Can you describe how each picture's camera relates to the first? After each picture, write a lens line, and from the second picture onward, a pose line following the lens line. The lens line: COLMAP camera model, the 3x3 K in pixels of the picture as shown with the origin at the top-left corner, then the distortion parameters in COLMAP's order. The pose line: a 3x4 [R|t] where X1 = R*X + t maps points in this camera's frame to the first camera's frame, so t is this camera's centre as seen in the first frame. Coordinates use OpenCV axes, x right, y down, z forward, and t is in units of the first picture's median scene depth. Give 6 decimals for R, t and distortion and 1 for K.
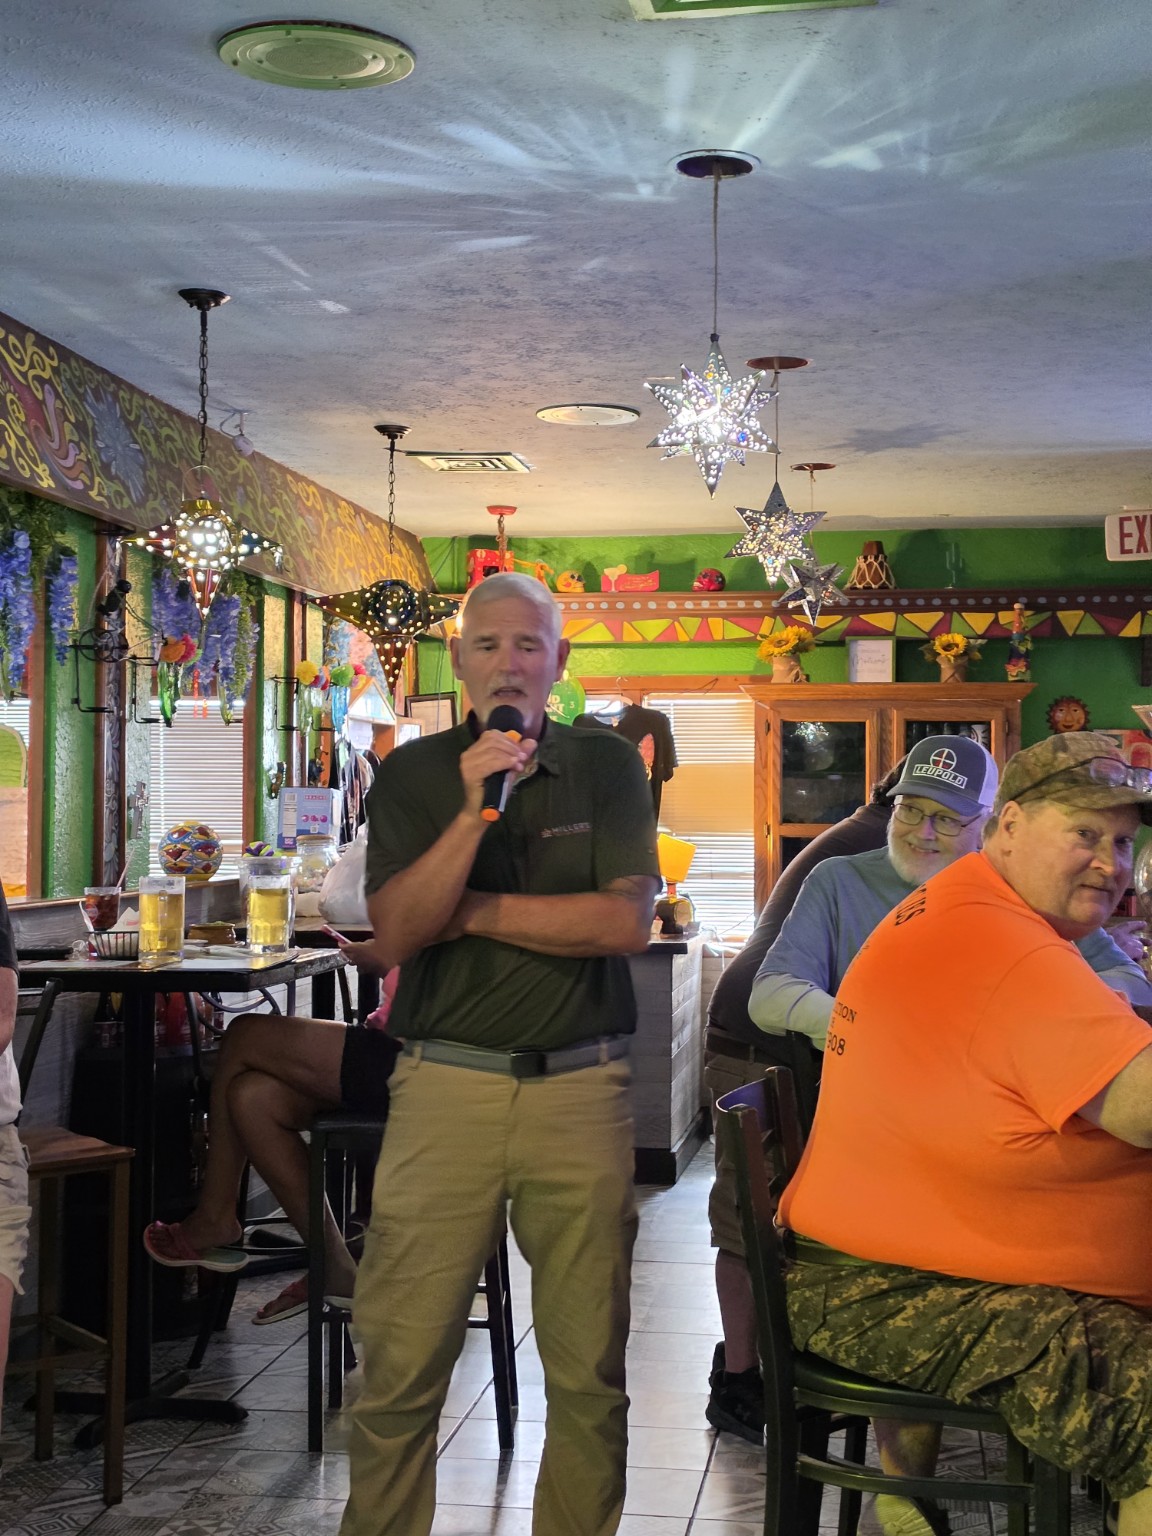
lens RADIAL K [[2163.8, 0, 609.0], [0, 2163.8, 771.7], [0, 0, 1]] dist [0.107716, 0.000000]
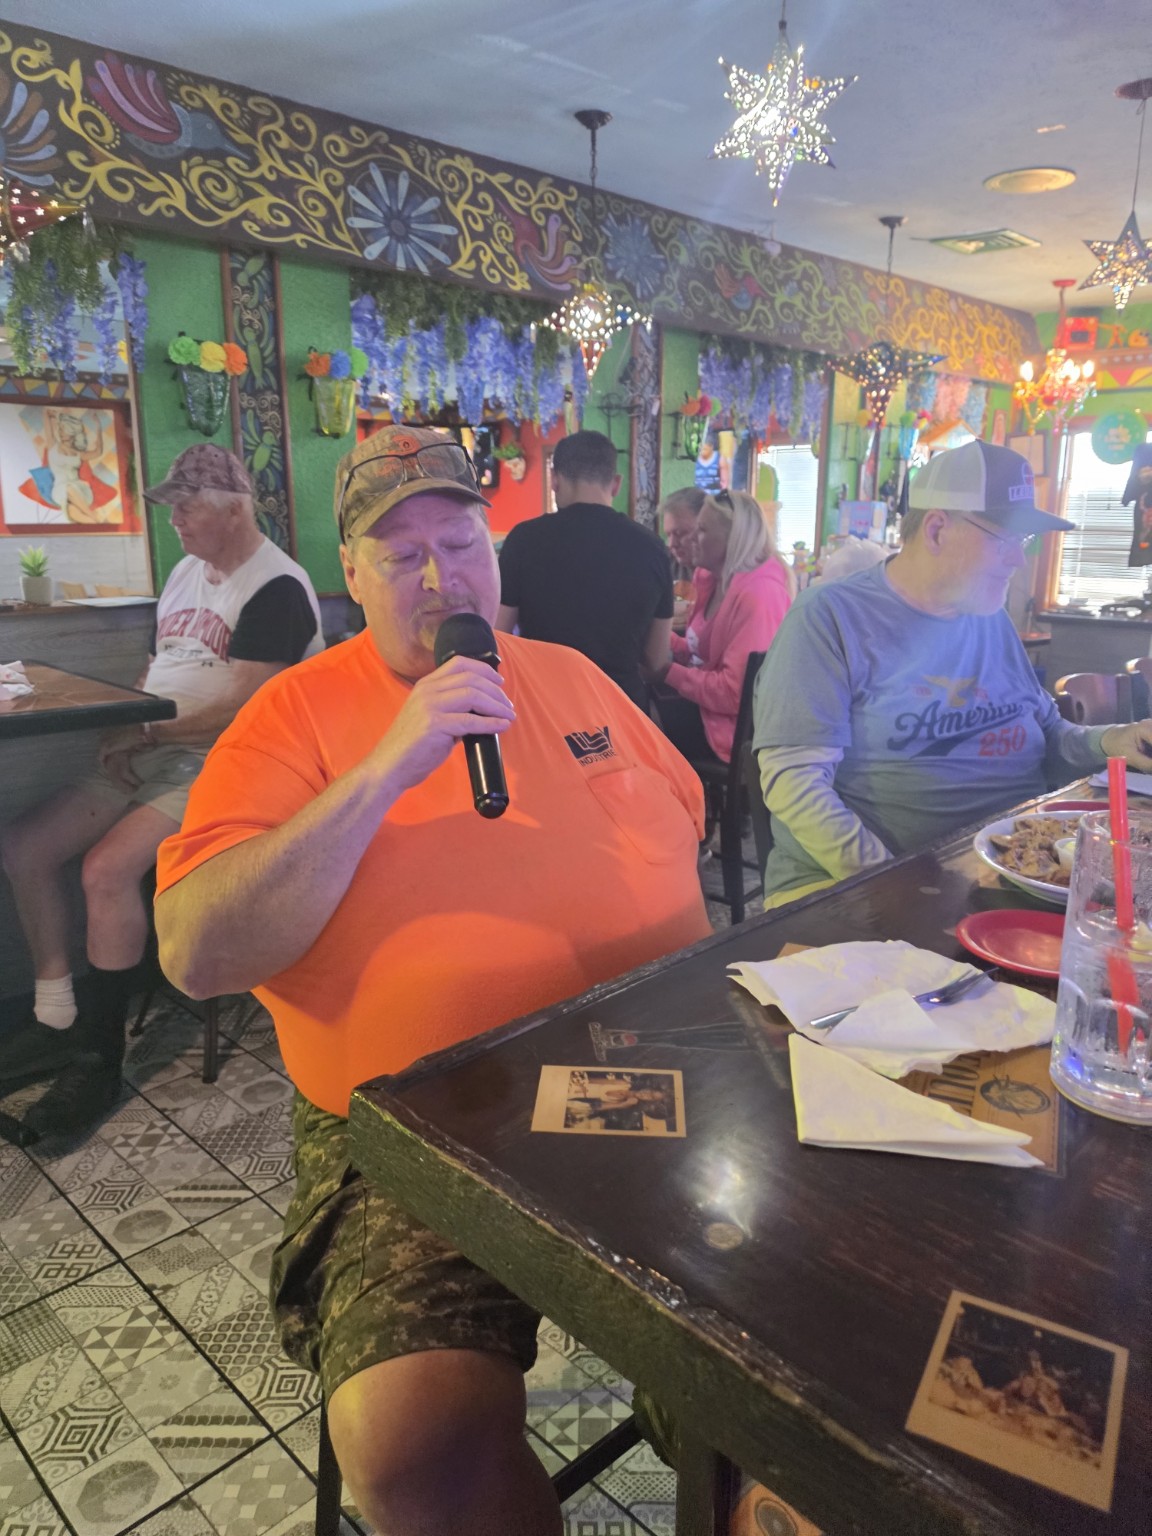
lens RADIAL K [[1083.0, 0, 572.7], [0, 1083.0, 786.0], [0, 0, 1]] dist [0.077669, -0.114370]
pose [[0.801449, 0.144819, -0.580264, 0.222454], [0.011869, 0.966197, 0.257531, 0.001081], [0.597945, -0.213285, 0.772639, 0.359217]]
